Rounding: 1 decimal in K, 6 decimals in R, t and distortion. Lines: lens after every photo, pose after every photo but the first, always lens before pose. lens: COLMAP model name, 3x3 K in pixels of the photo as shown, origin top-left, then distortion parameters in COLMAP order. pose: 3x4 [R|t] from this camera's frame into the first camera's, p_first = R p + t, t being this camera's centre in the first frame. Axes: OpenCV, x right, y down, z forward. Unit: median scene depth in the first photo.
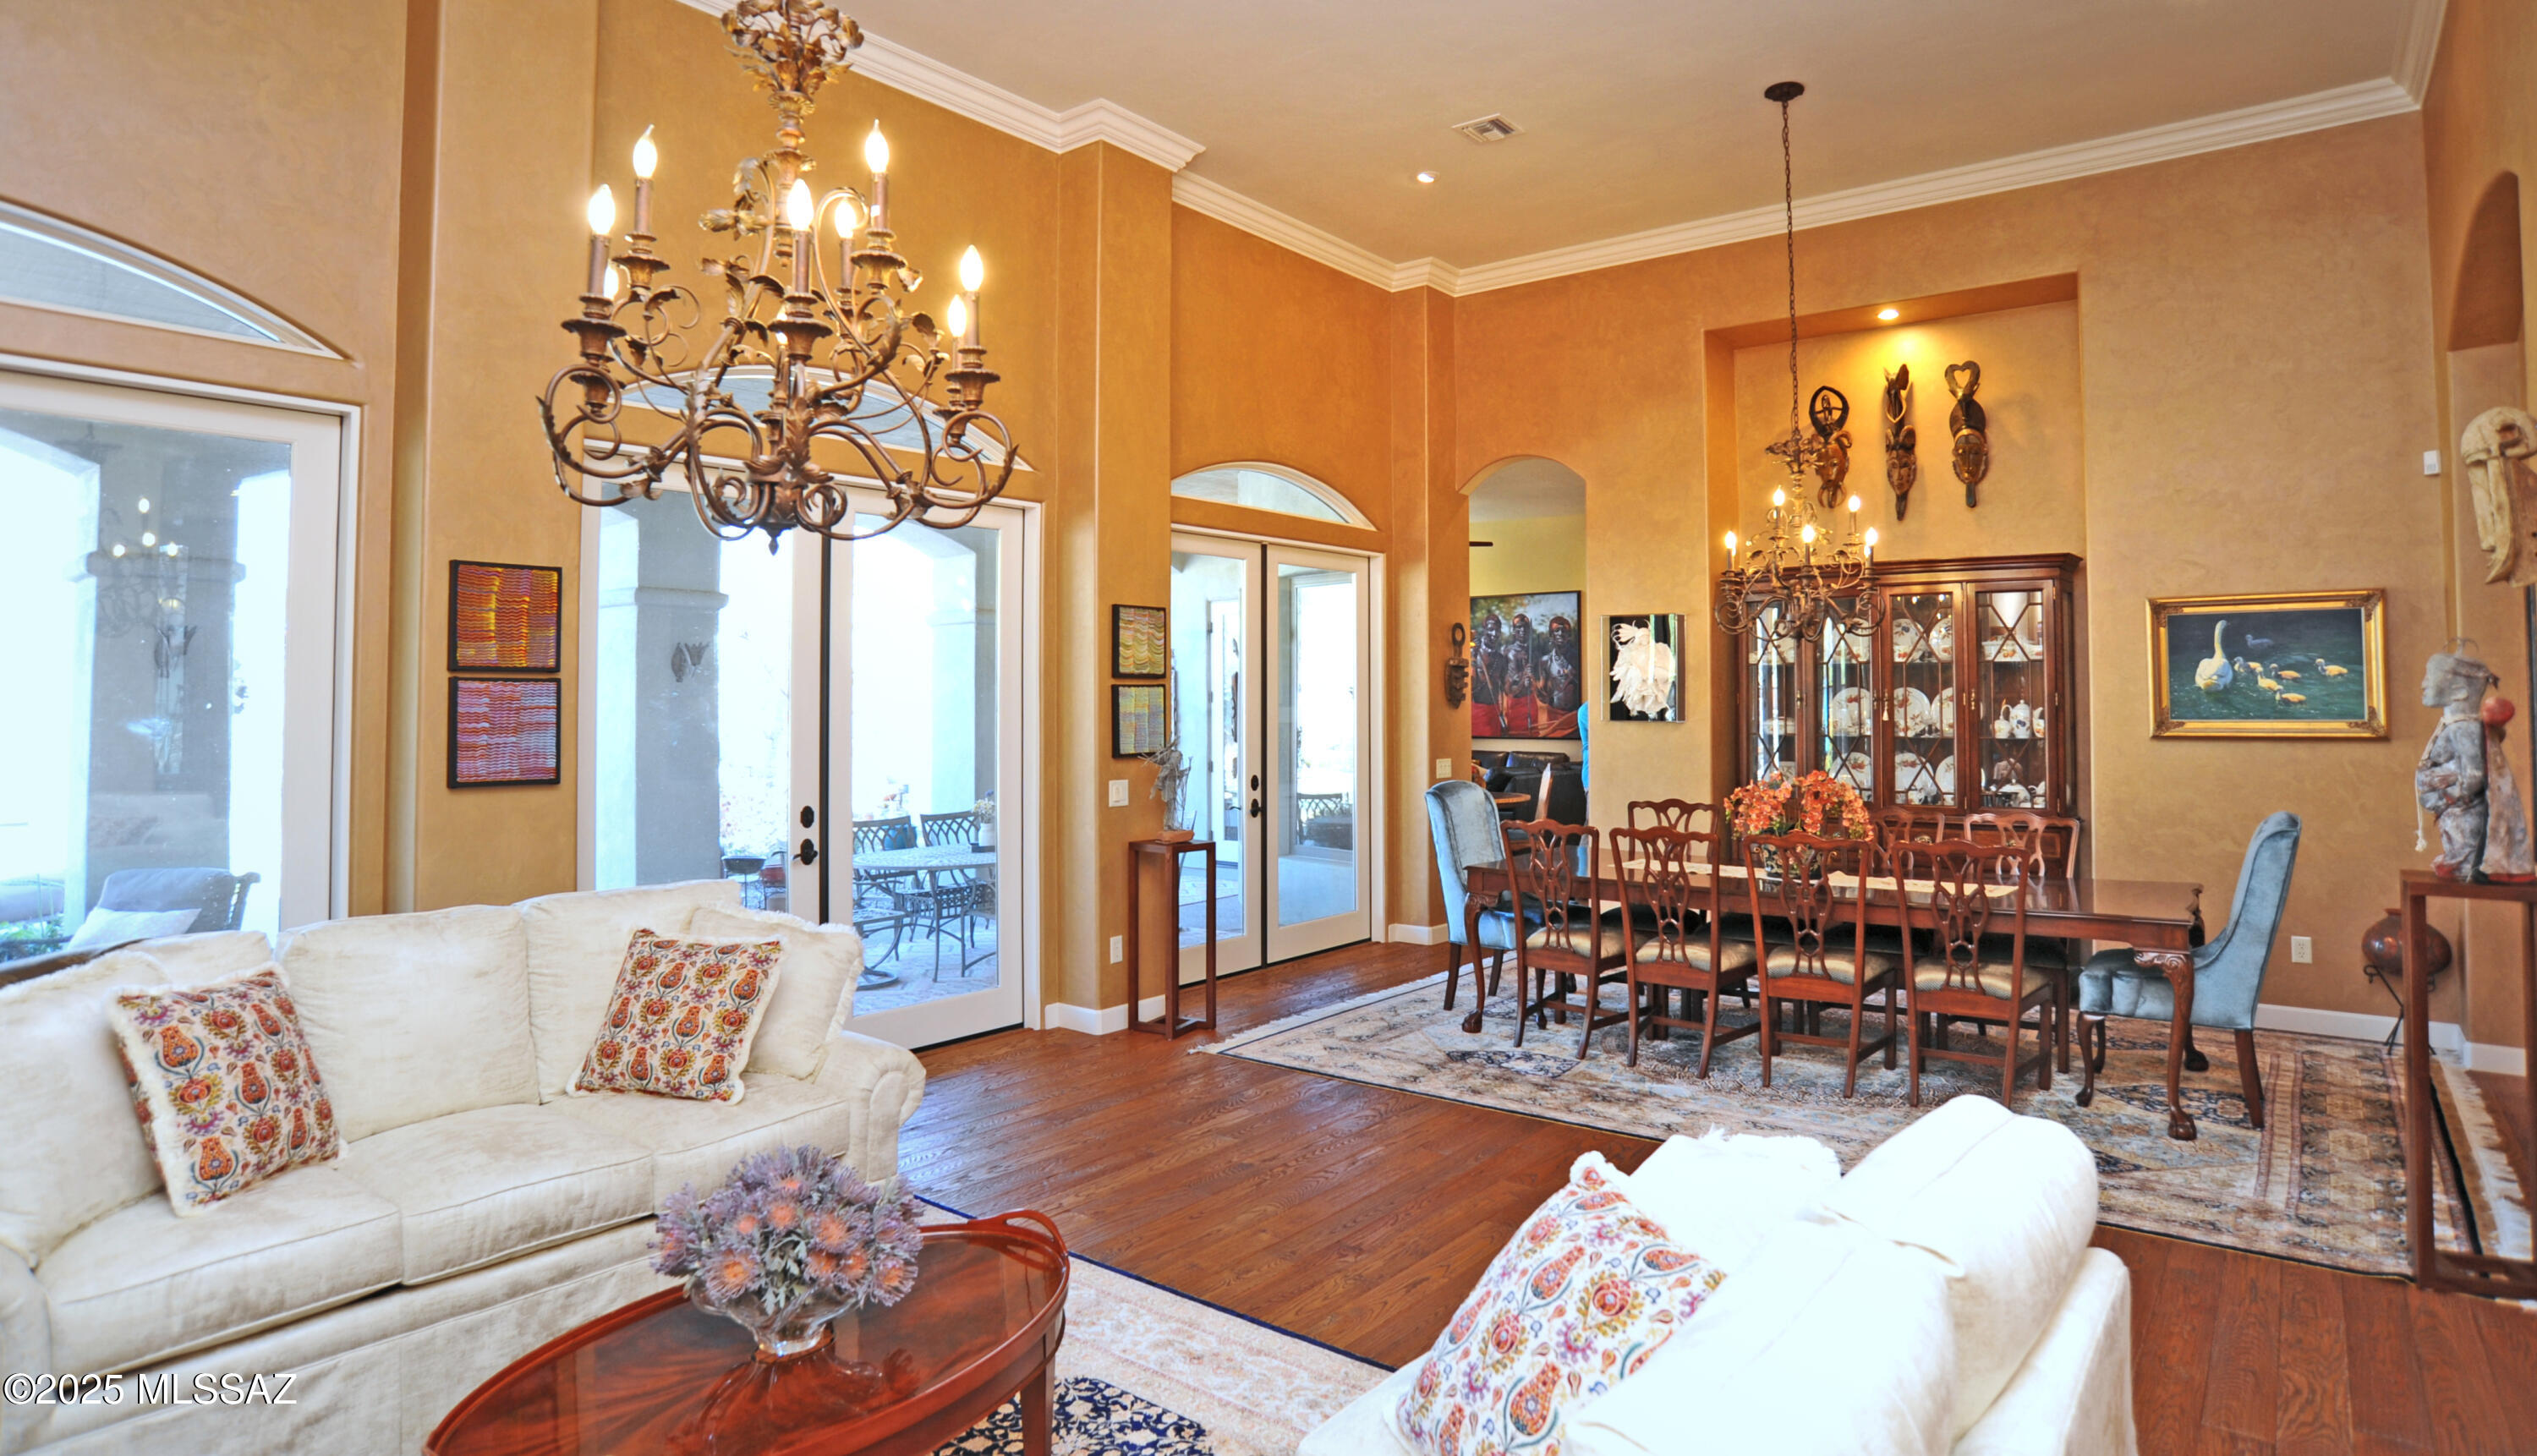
lens RADIAL K [[1313.8, 0, 1212.4], [0, 1313.8, 656.2], [0, 0, 1]] dist [-0.063403, 0.000224]
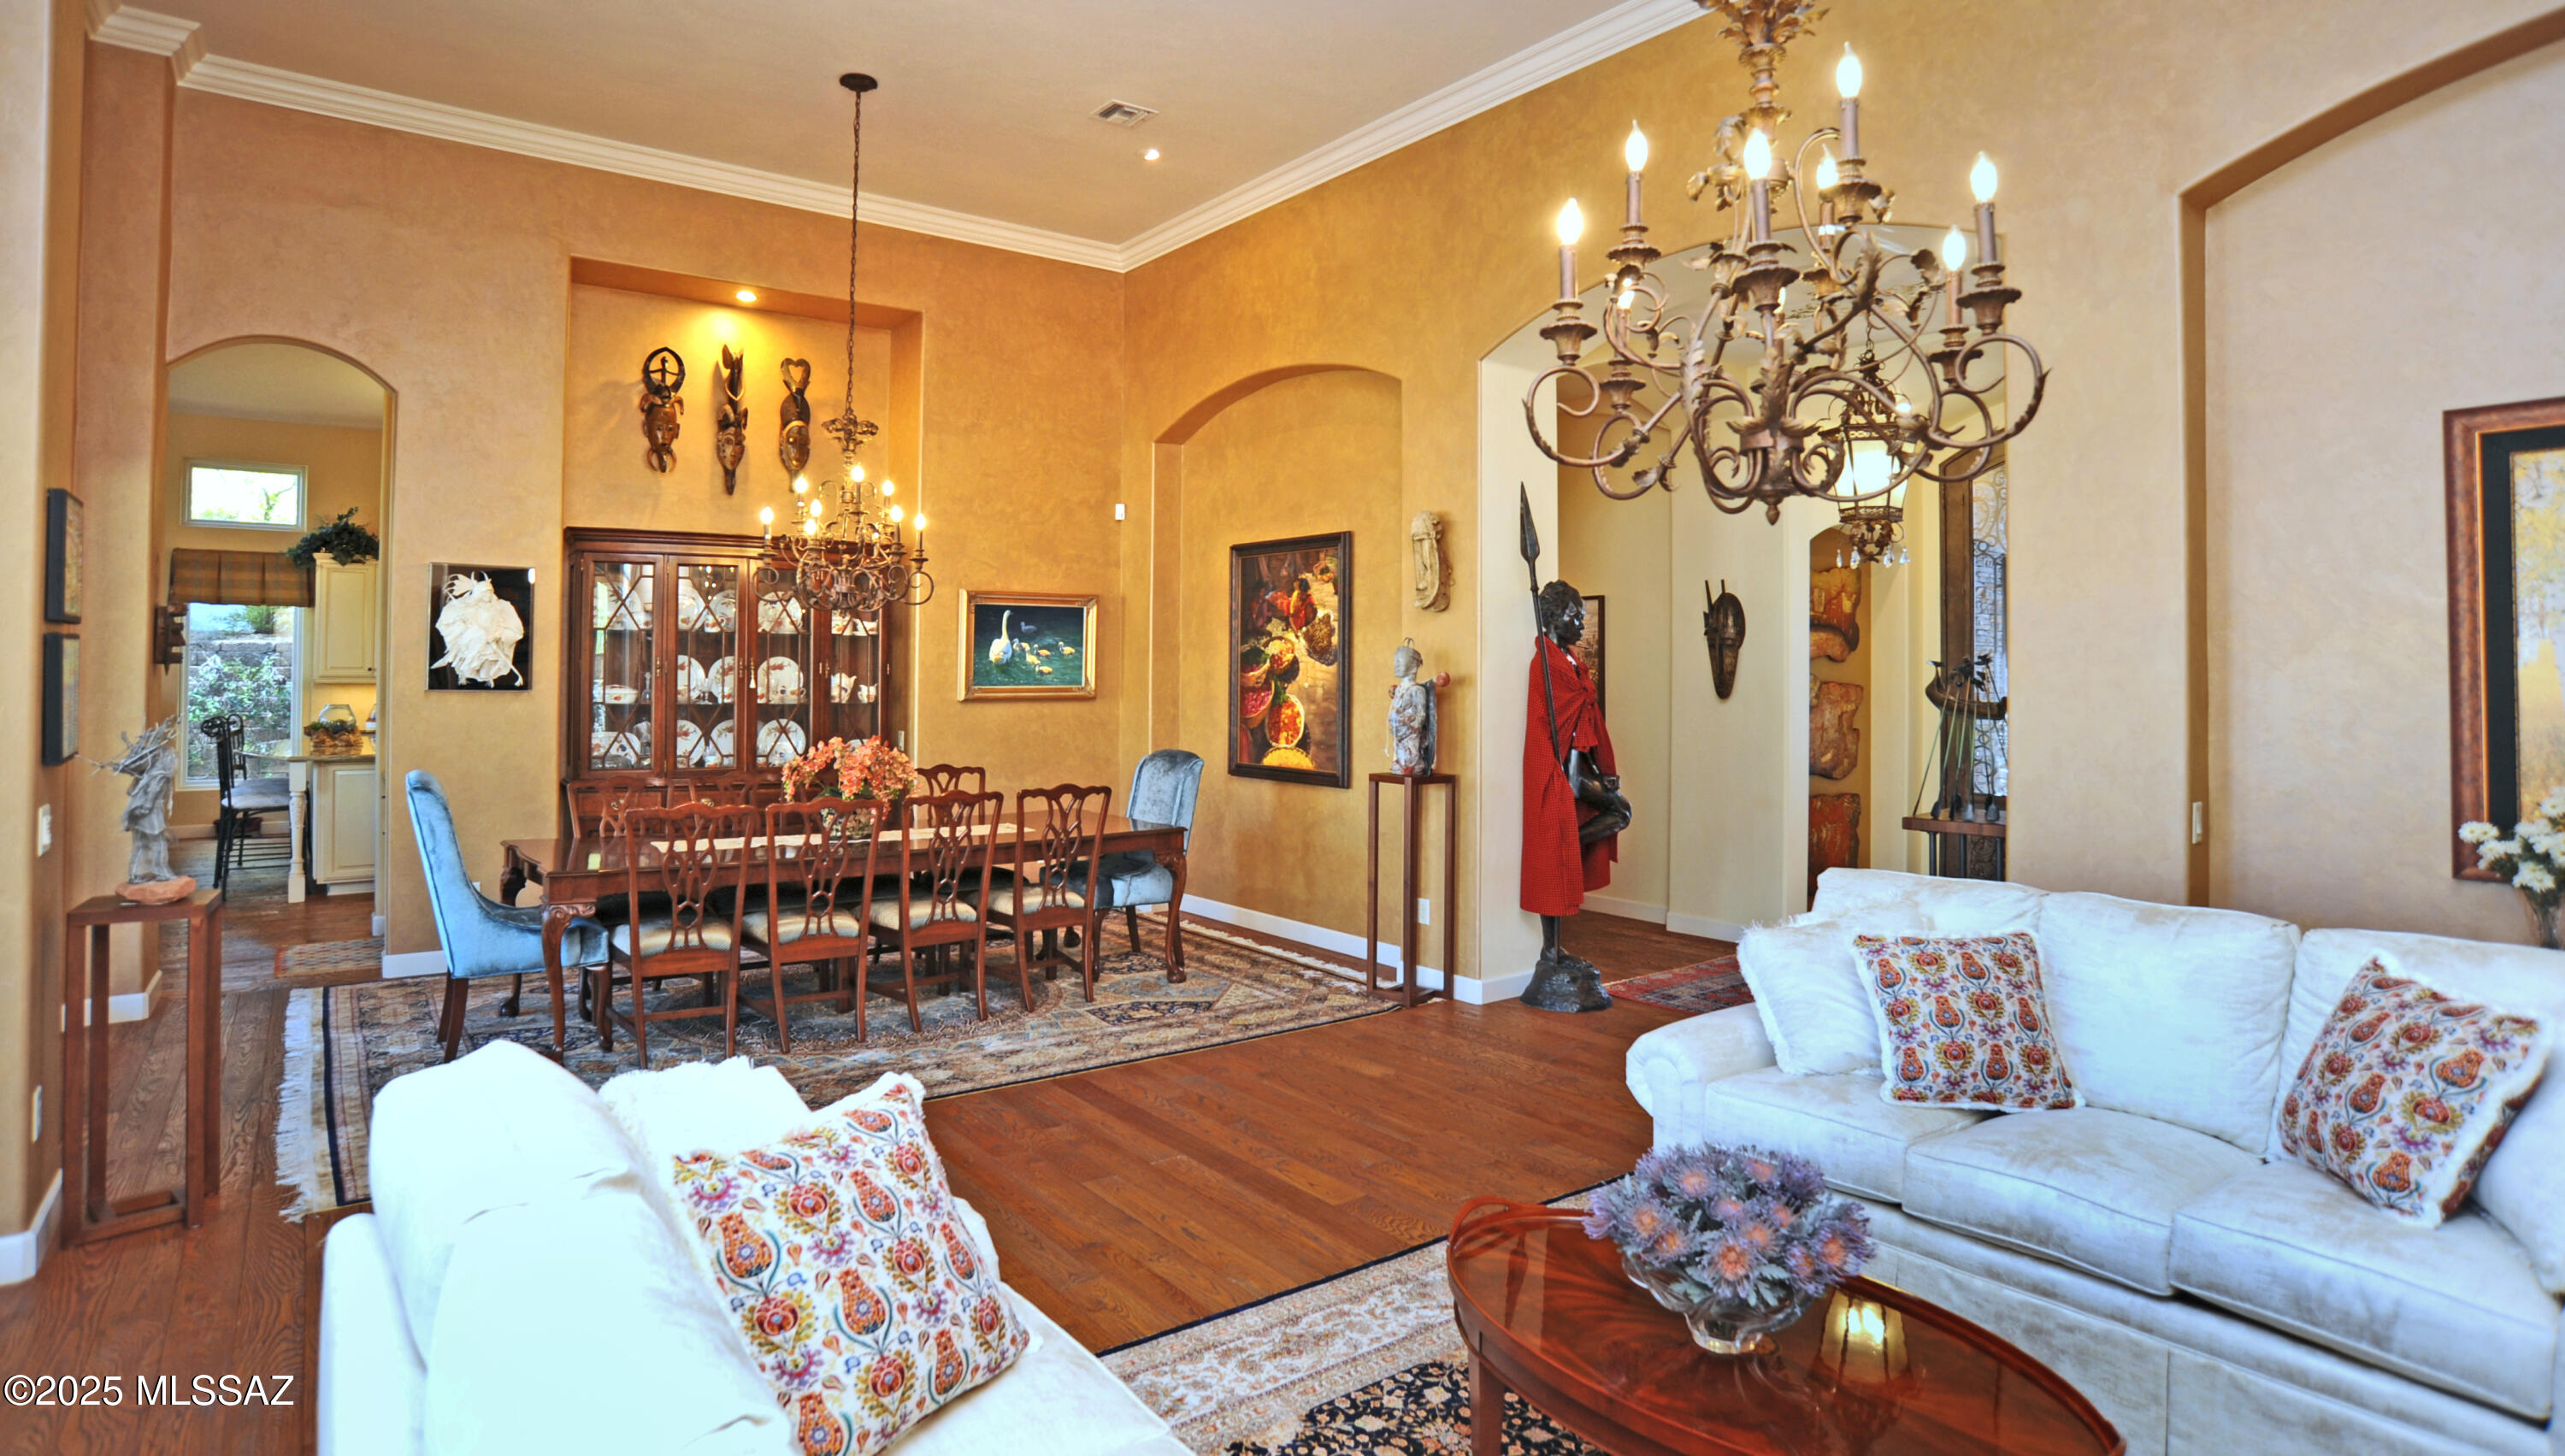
lens RADIAL K [[1332.5, 0, 1280.1], [0, 1332.5, 652.4], [0, 0, 1]] dist [-0.077422, 0.000050]
pose [[0.246451, 0.016835, 0.969009, -0.467866], [-0.038696, 0.999223, -0.007518, 0.014721], [-0.968382, -0.035644, 0.246911, 0.380742]]
